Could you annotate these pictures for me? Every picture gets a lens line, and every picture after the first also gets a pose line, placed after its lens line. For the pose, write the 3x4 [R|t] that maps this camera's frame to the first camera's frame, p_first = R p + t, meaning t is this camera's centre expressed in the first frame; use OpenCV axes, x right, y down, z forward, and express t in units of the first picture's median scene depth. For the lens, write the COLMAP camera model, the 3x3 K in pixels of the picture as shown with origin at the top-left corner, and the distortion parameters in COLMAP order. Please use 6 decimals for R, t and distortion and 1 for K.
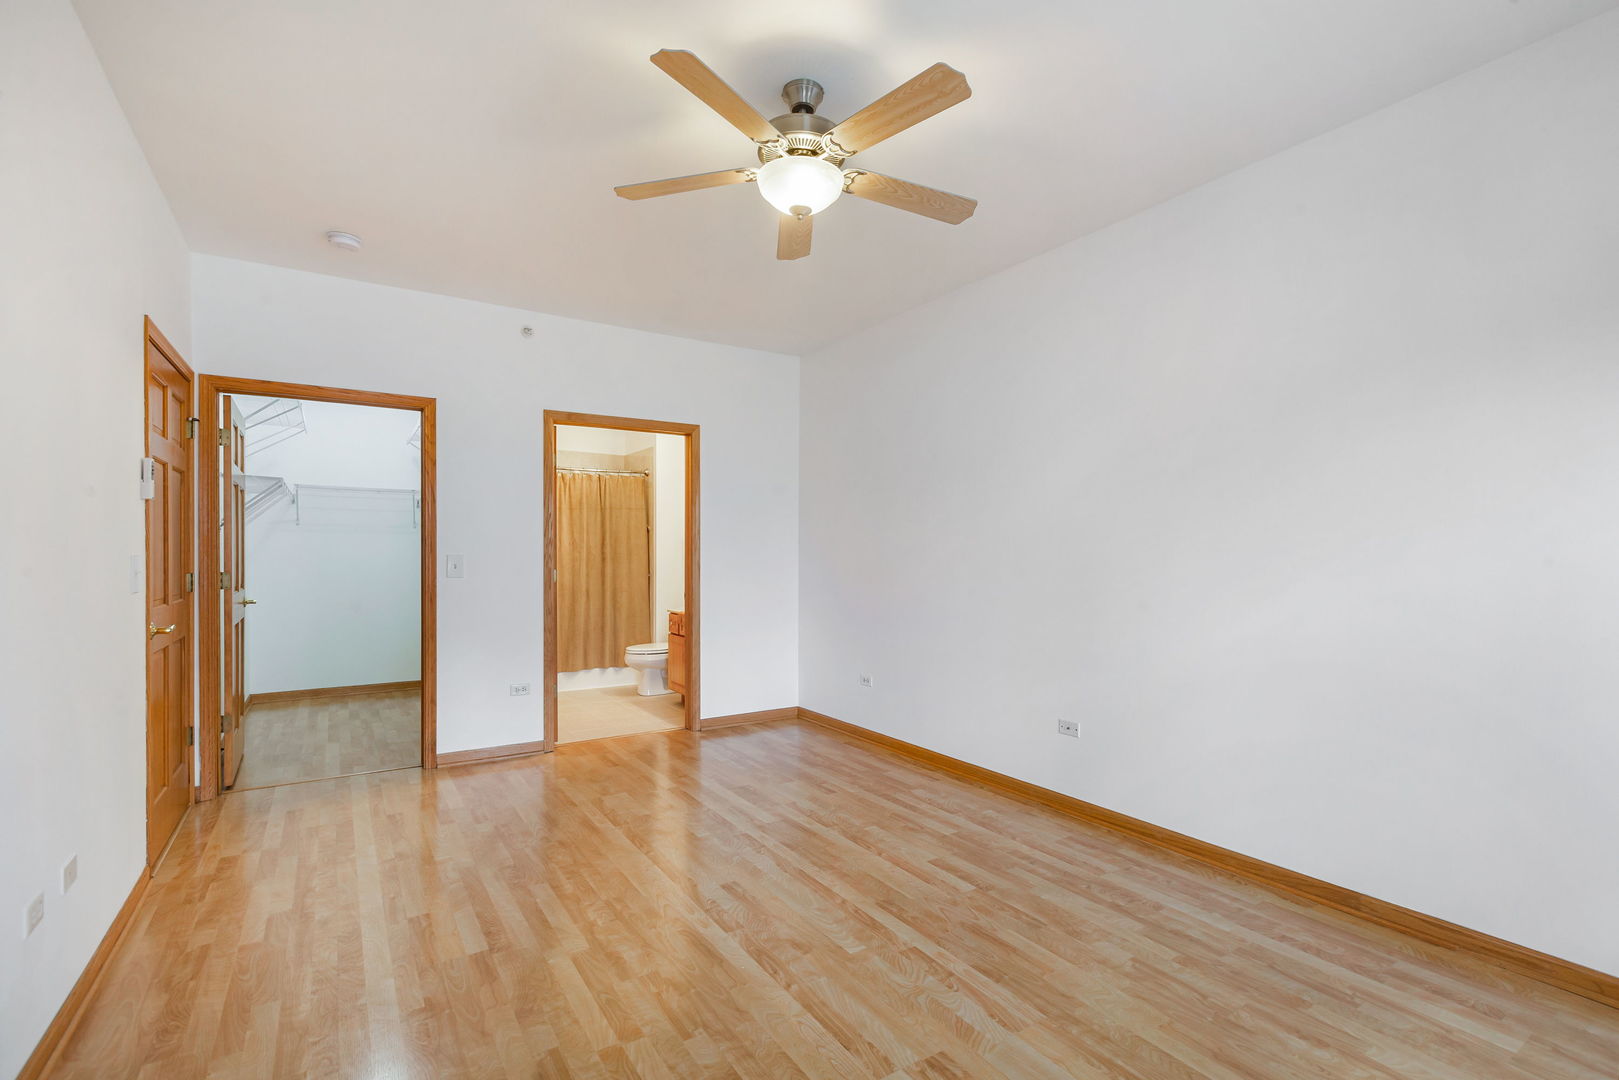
lens RADIAL K [[755.0, 0, 812.4], [0, 755.0, 550.4], [0, 0, 1]] dist [-0.002546, -0.000505]
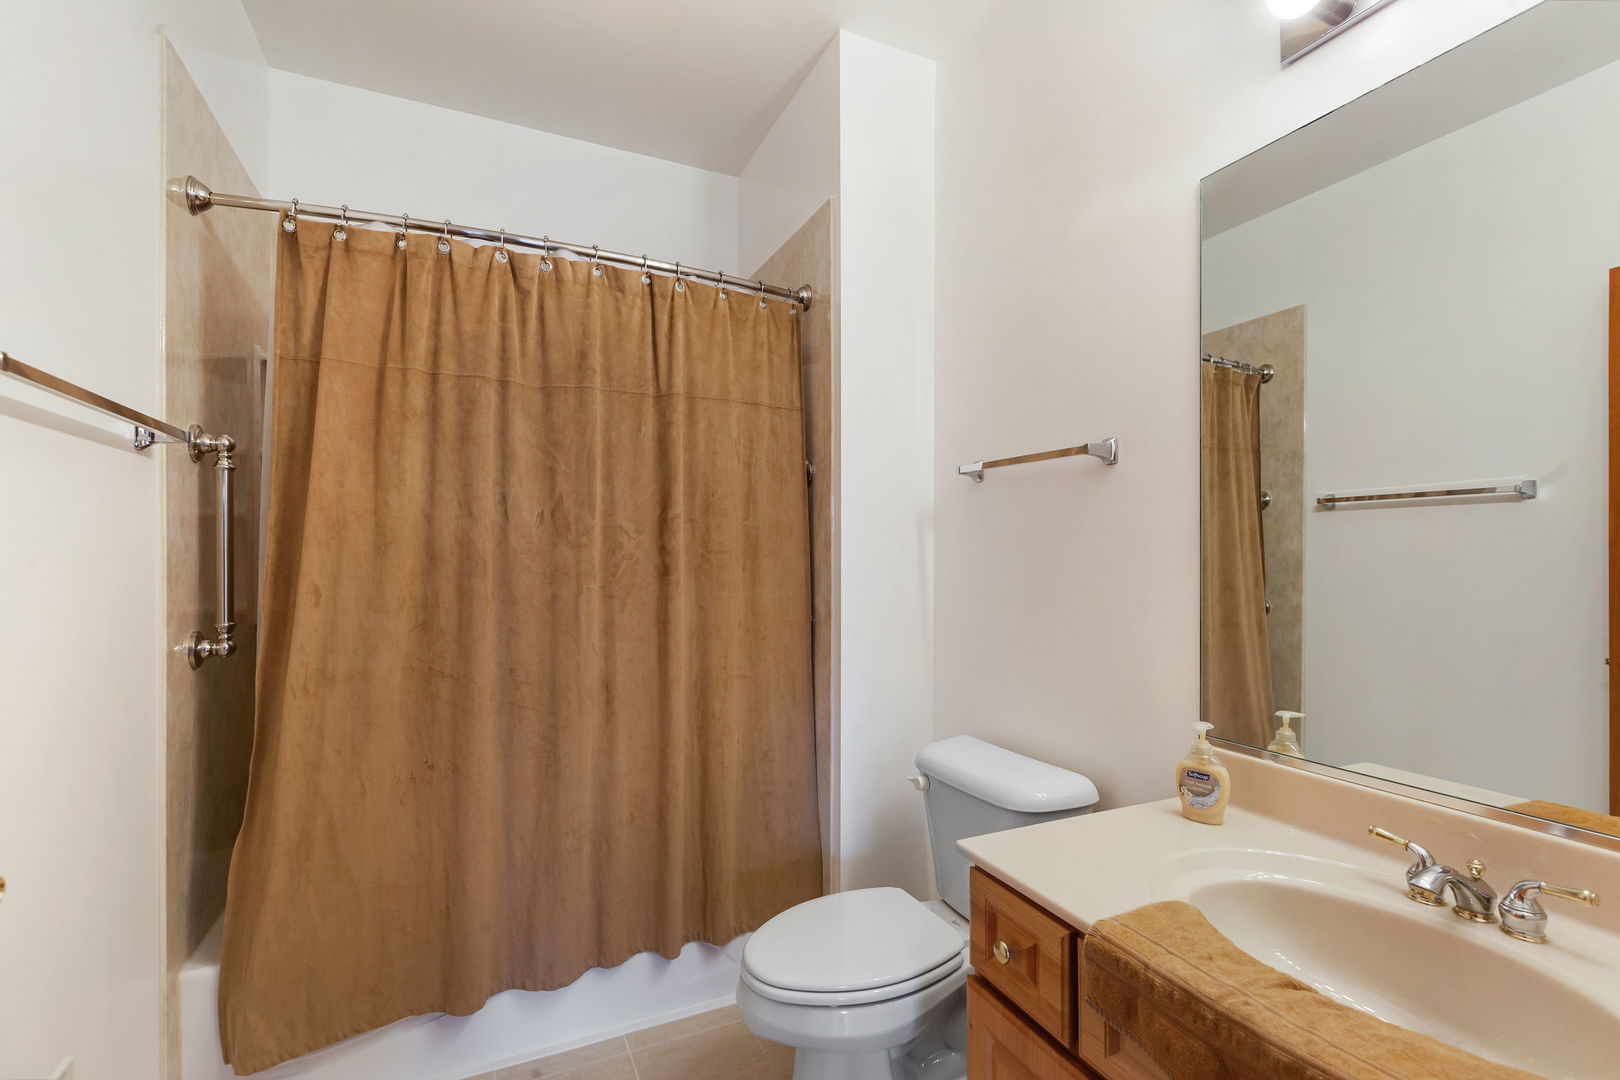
lens RADIAL K [[755.5, 0, 810.8], [0, 755.5, 547.8], [0, 0, 1]] dist [-0.002546, -0.000505]
pose [[0.991806, -0.000845, -0.127754, -0.178755], [-0.000209, 0.999966, -0.008238, 0.004929], [0.127756, 0.008198, 0.991772, 0.697818]]
